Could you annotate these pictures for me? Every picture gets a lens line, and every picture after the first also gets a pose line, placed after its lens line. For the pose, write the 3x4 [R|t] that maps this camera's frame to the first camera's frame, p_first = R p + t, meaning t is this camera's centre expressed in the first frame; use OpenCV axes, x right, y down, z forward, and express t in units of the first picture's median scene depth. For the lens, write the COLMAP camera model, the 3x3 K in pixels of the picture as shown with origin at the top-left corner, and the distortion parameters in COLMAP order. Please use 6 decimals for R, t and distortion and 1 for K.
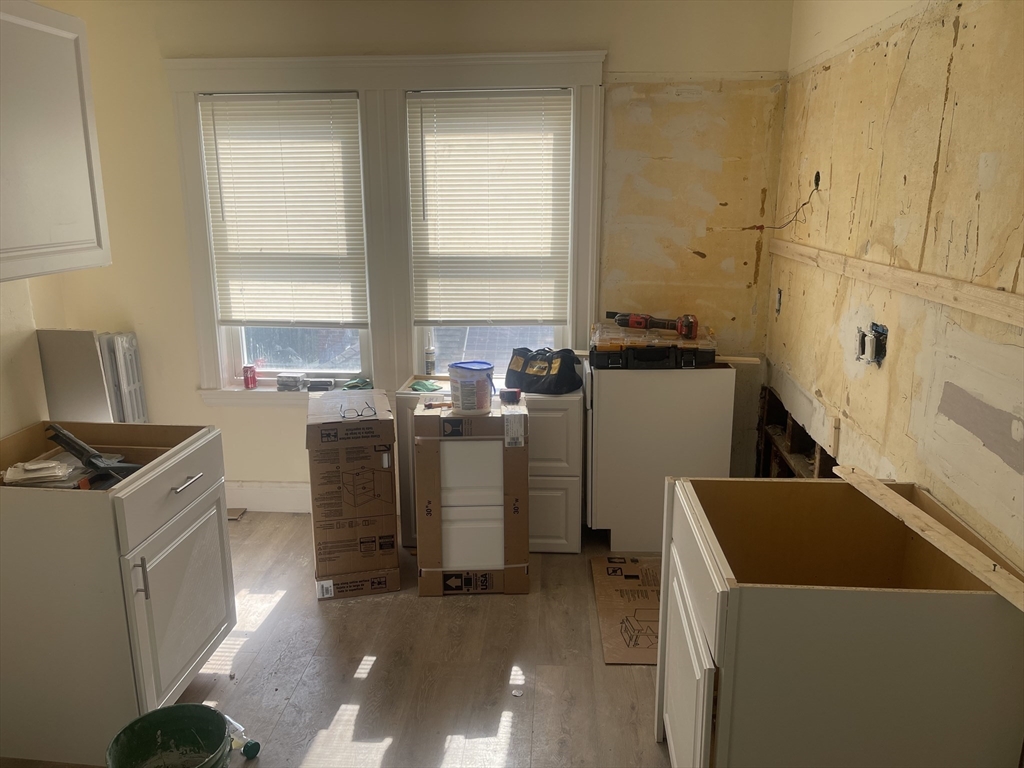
lens RADIAL K [[788.7, 0, 512.0], [0, 788.7, 384.0], [0, 0, 1]] dist [0.069556, -0.115041]
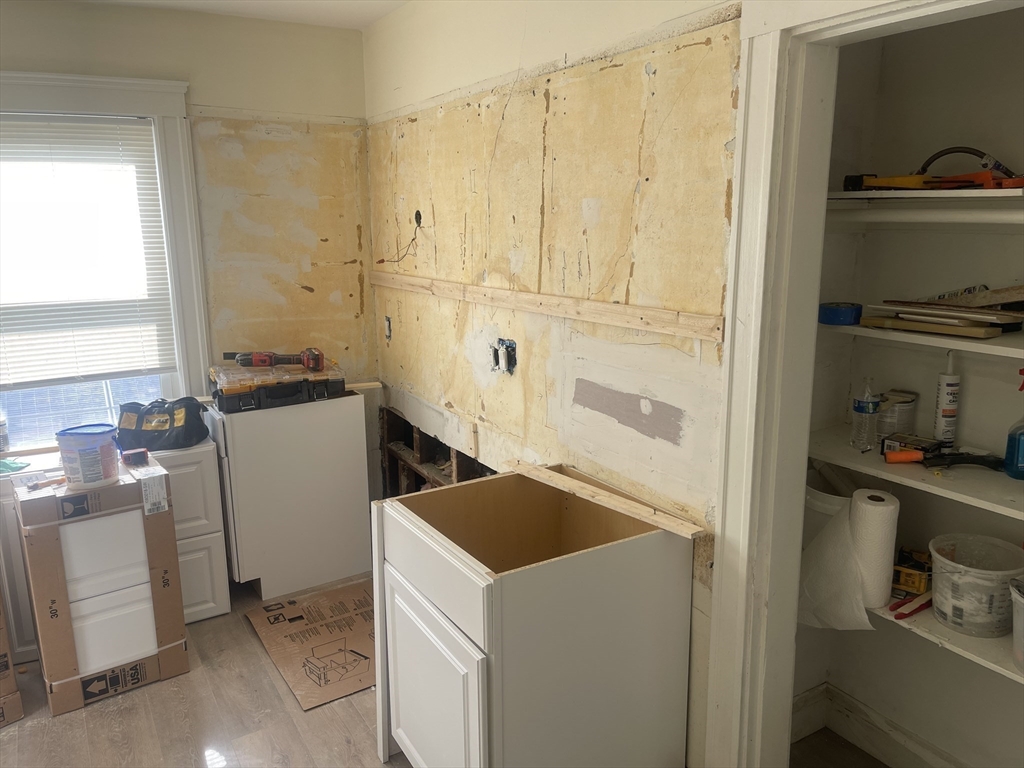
lens RADIAL K [[788.7, 0, 512.0], [0, 788.7, 384.0], [0, 0, 1]] dist [0.069556, -0.115041]
pose [[0.806943, -0.122901, 0.577700, -0.173736], [0.145528, 0.989328, 0.007196, -0.012116], [-0.572419, 0.078265, 0.816217, 0.026493]]
